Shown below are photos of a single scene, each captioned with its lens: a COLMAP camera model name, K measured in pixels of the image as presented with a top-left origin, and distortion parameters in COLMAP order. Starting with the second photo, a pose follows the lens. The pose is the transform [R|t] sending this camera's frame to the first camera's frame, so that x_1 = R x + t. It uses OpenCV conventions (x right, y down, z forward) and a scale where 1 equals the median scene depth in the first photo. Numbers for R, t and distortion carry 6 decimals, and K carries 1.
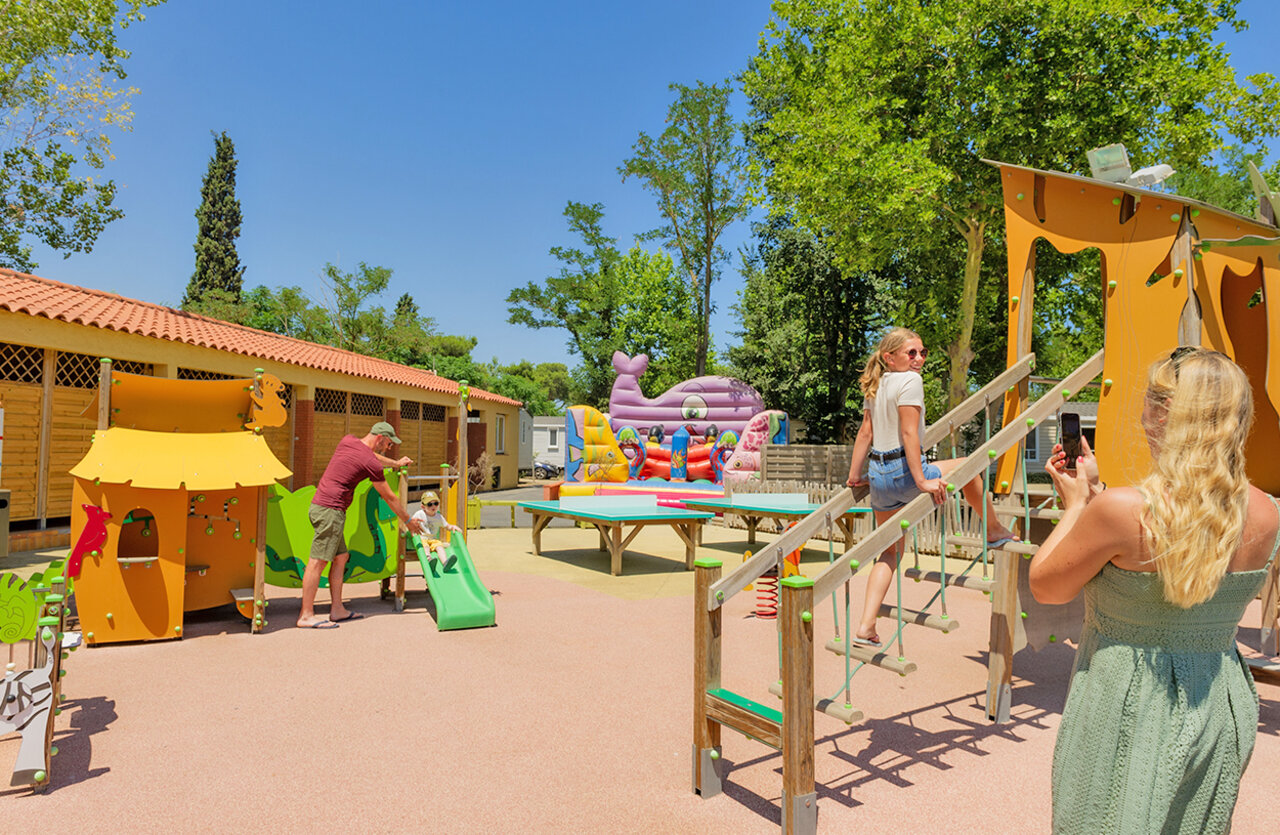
lens RADIAL K [[863.3, 0, 640.0], [0, 863.3, 417.5], [0, 0, 1]] dist [0.009447, -0.004392]
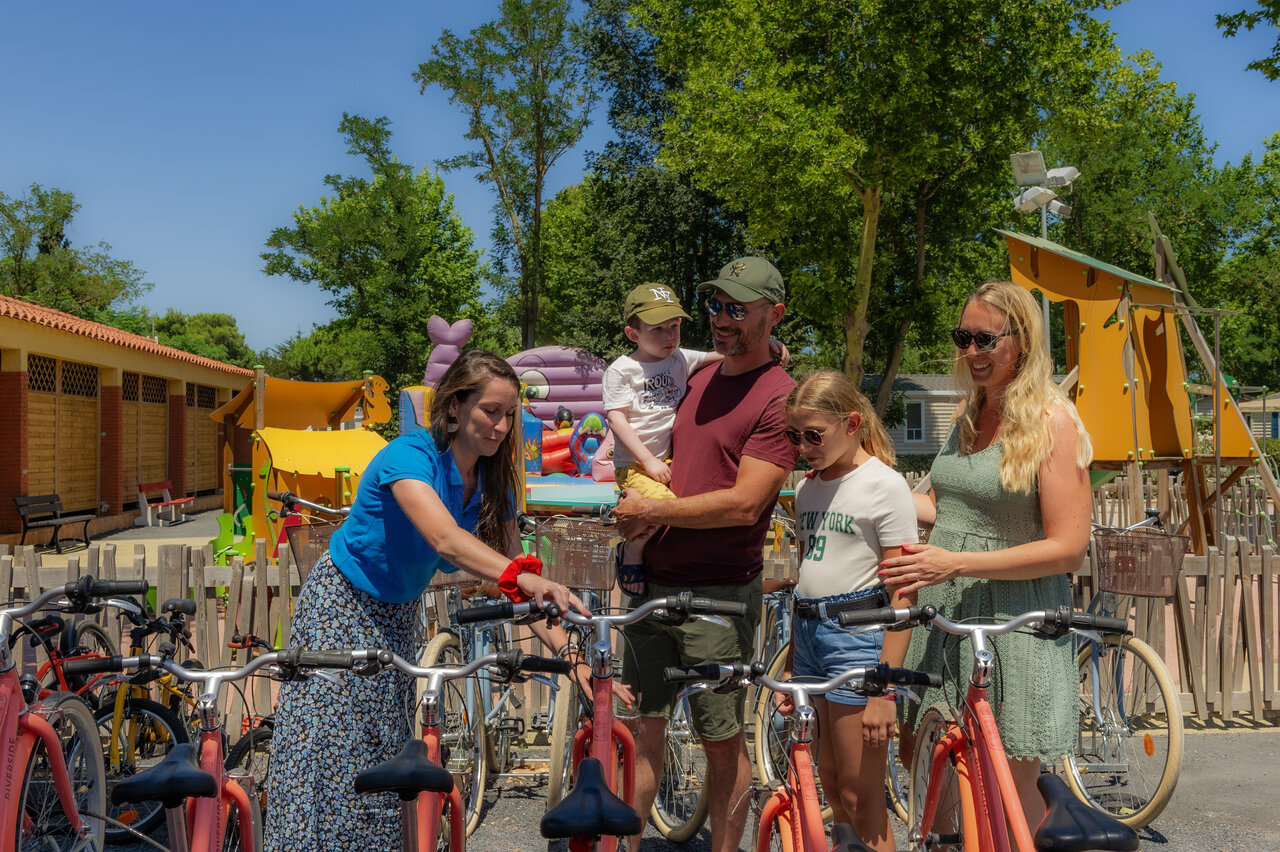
lens RADIAL K [[1267.2, 0, 640.0], [0, 1267.2, 426.0], [0, 0, 1]] dist [0.000627, 0.000596]
pose [[0.967555, -0.020084, 0.251862, -0.139423], [0.012785, 0.999450, 0.030584, -0.008471], [-0.252337, -0.026372, 0.967280, -0.176157]]
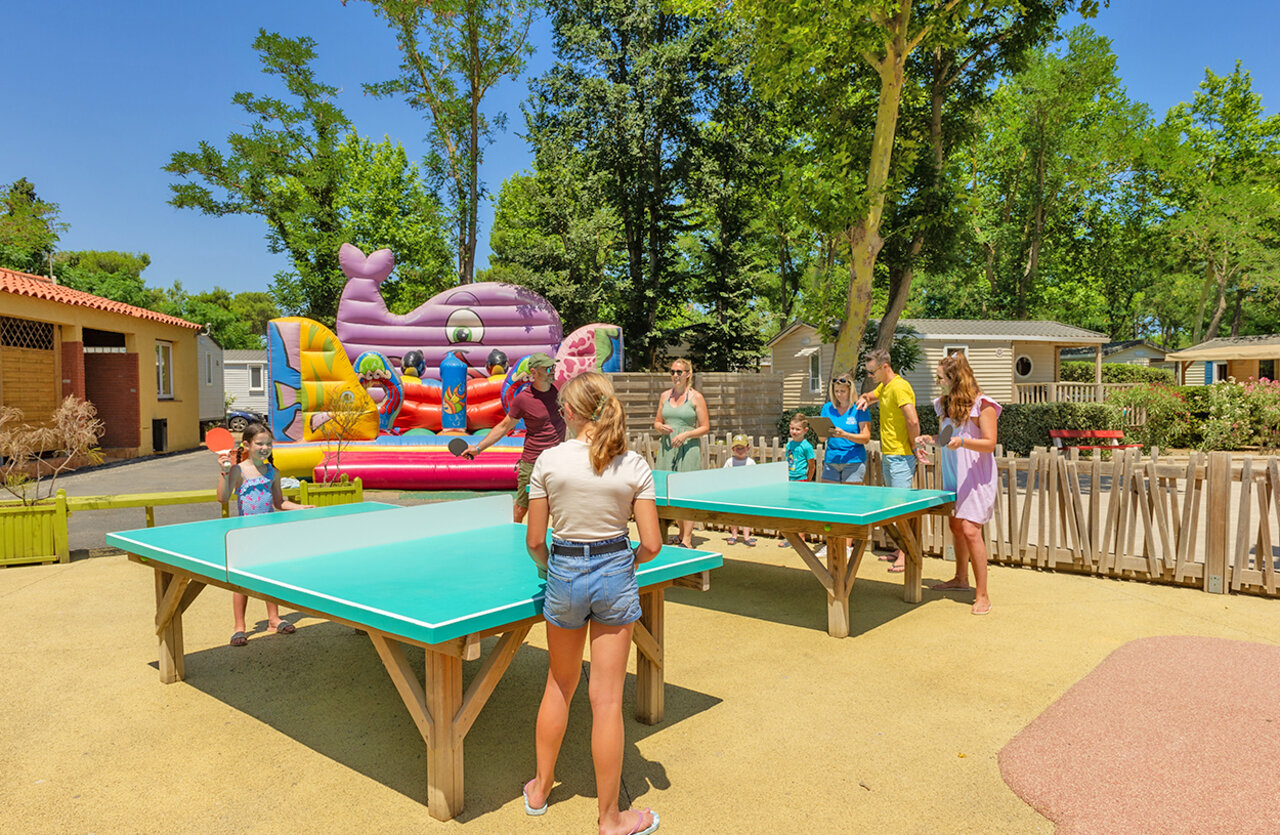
lens RADIAL K [[863.3, 0, 640.0], [0, 863.3, 417.5], [0, 0, 1]] dist [0.009447, -0.004392]
pose [[0.951660, -0.033148, 0.305358, -0.019063], [0.011469, 0.997301, 0.072520, 0.012927], [-0.306938, -0.065512, 0.949472, 0.278739]]
